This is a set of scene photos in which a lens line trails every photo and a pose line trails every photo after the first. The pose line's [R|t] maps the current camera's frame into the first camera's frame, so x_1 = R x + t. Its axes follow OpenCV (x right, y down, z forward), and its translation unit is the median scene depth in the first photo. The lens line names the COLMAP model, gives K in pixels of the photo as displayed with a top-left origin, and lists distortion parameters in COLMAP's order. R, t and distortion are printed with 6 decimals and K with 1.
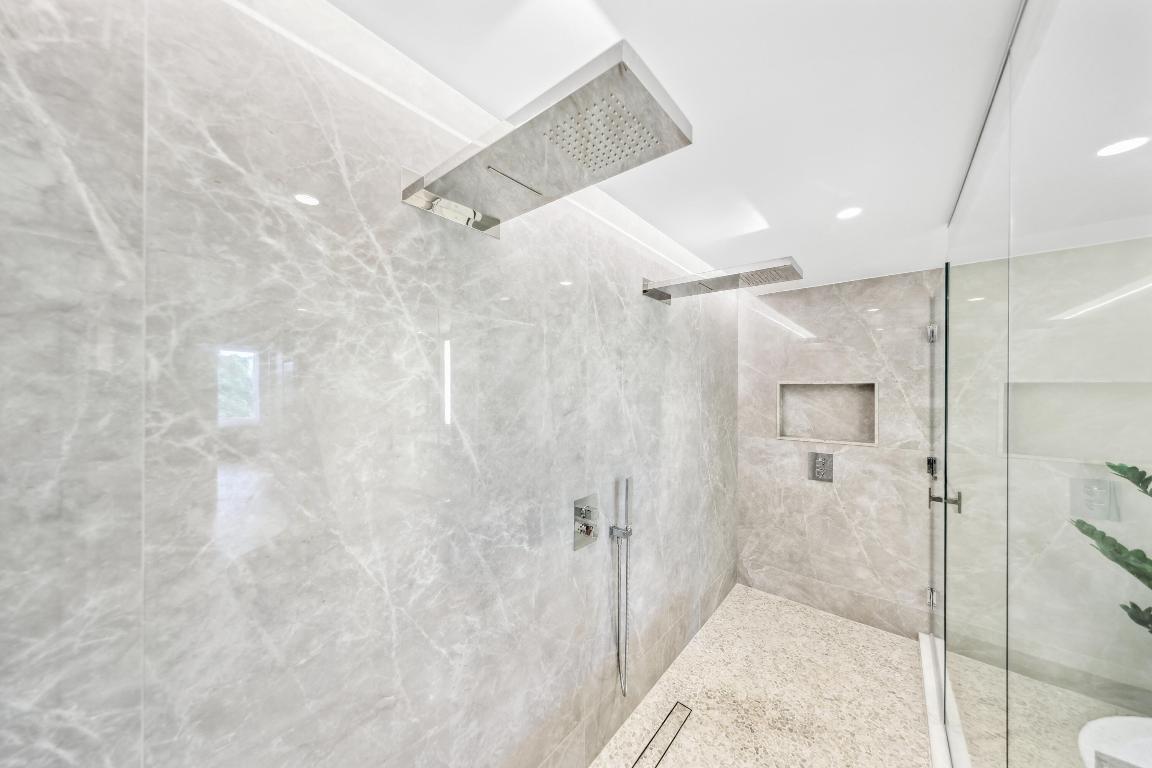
lens RADIAL K [[365.7, 0, 550.4], [0, 365.7, 388.1], [0, 0, 1]] dist [0.001650, -0.000430]
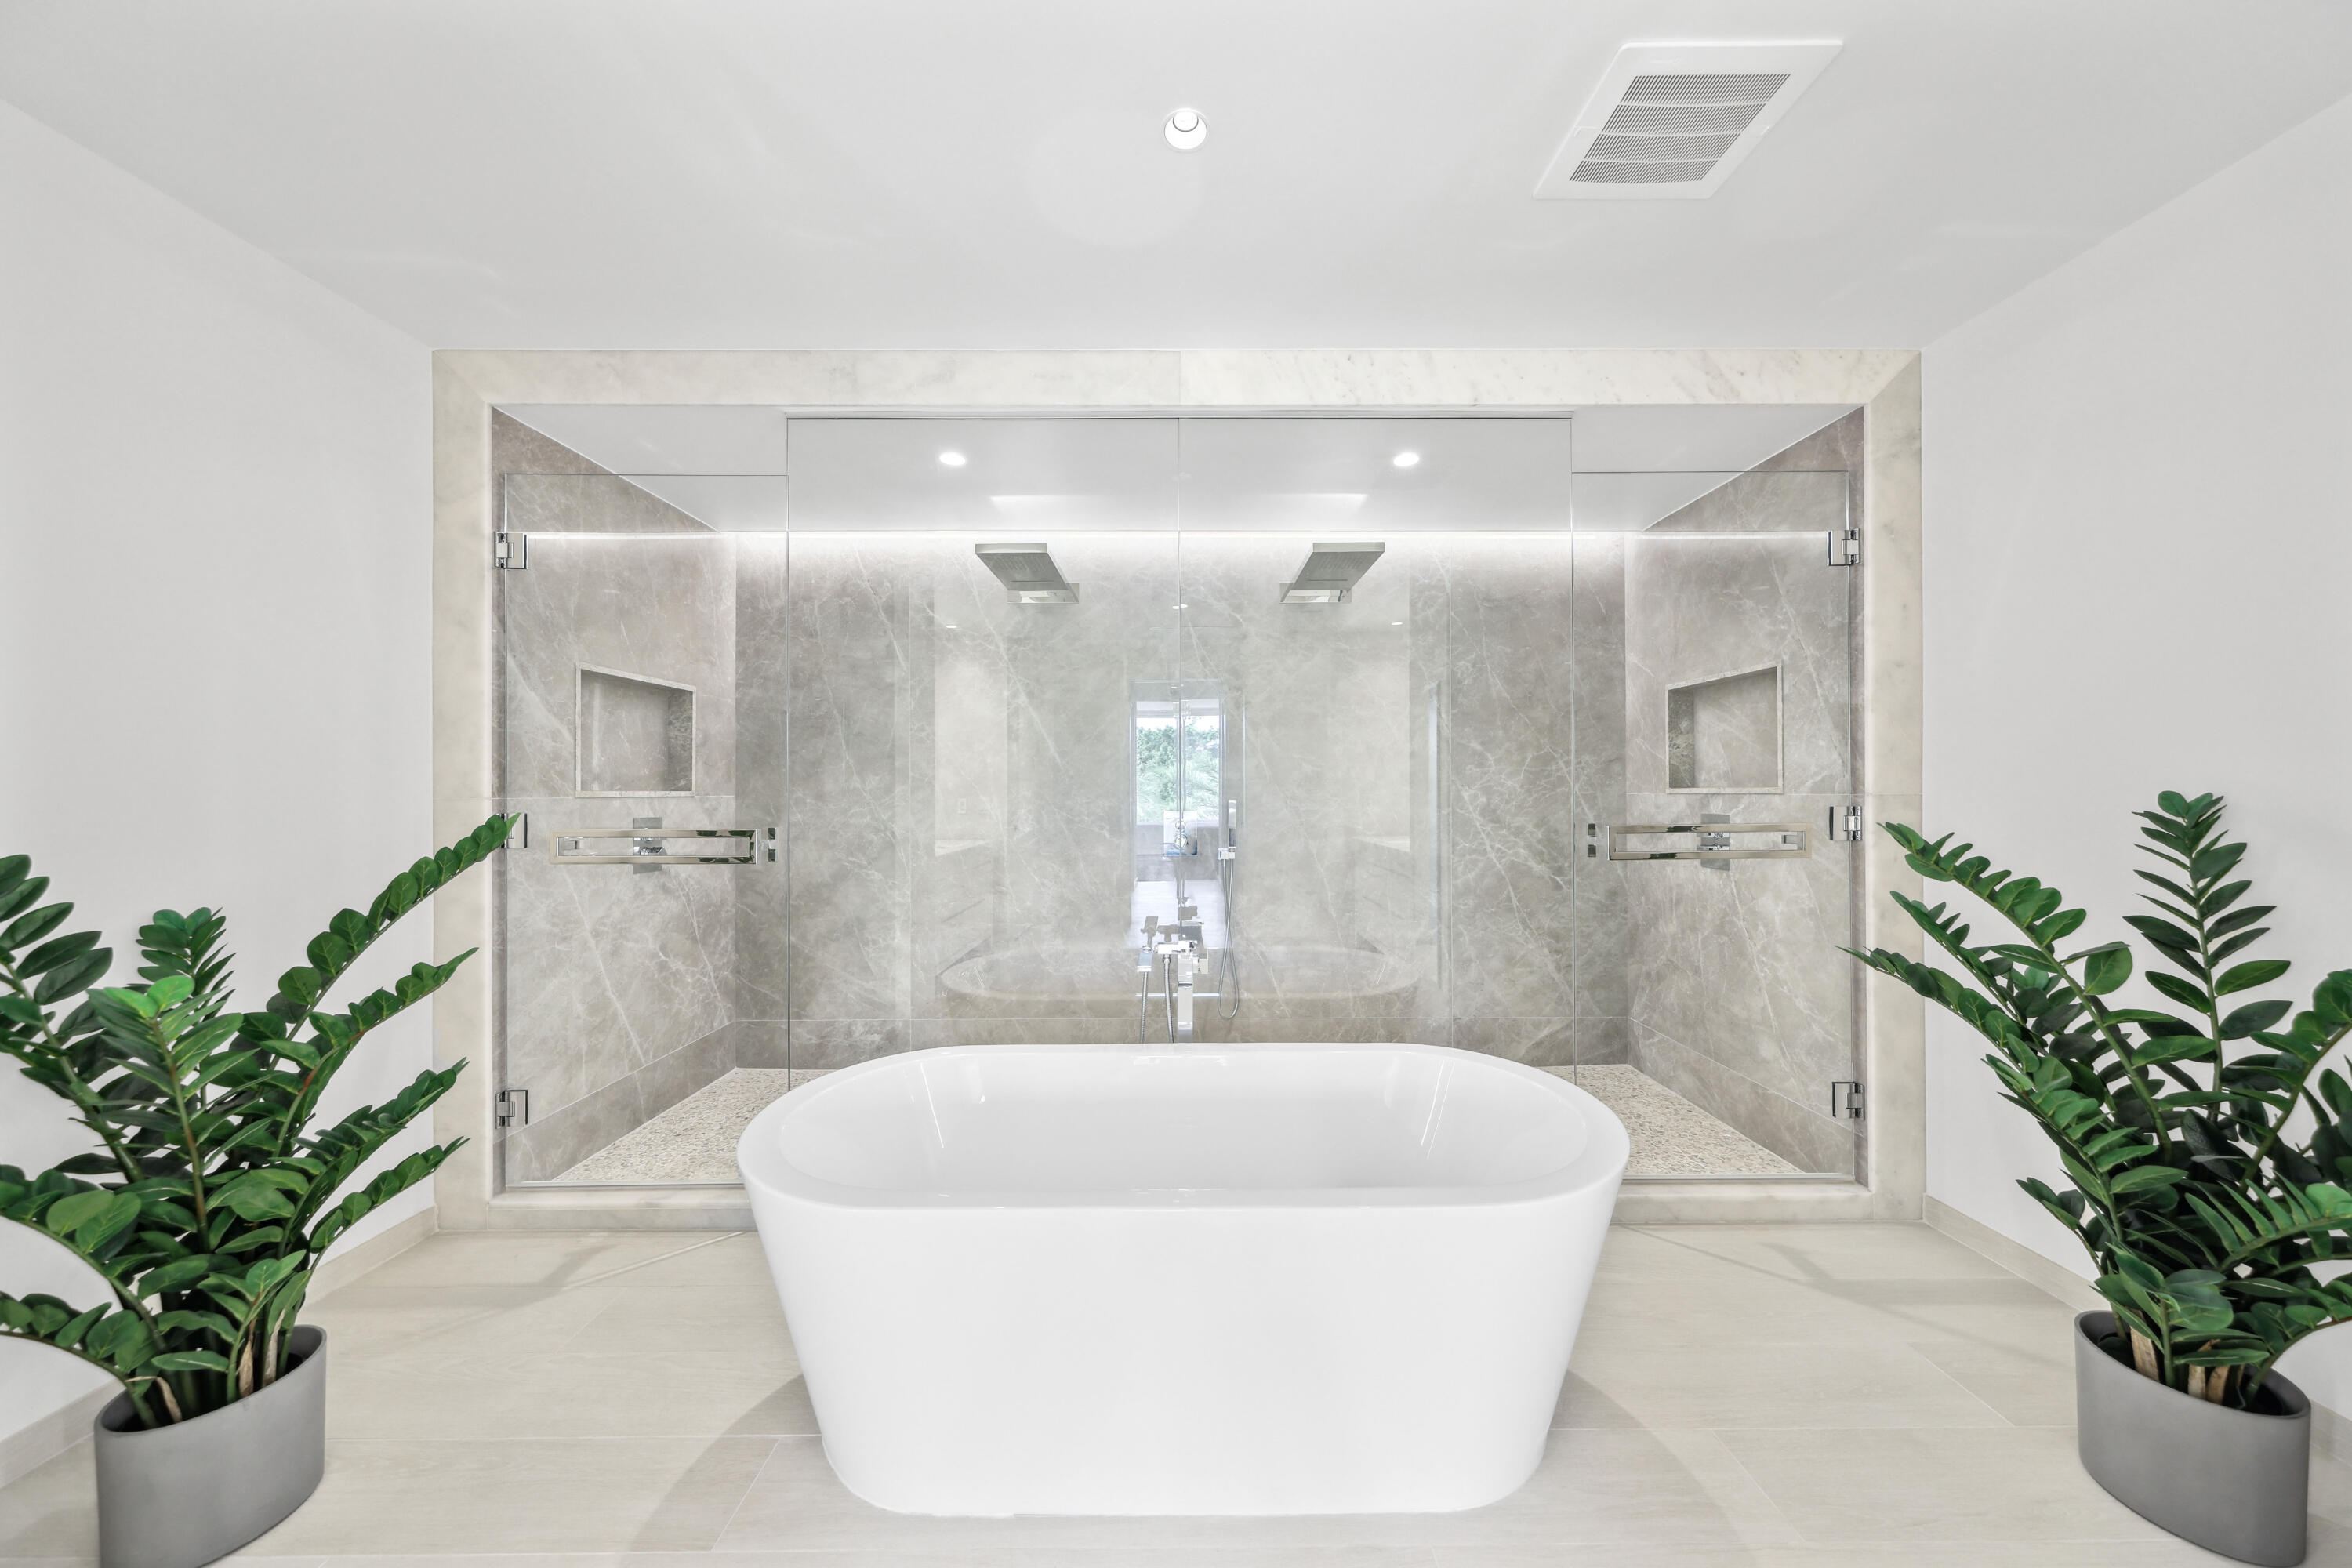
lens RADIAL K [[746.7, 0, 1171.6], [0, 746.7, 799.6], [0, 0, 1]] dist [0.001650, -0.000430]
pose [[0.653427, 0.004335, -0.756977, 1.133725], [0.002907, 0.999962, 0.008236, 0.159794], [0.756984, -0.007582, 0.653390, -0.295512]]
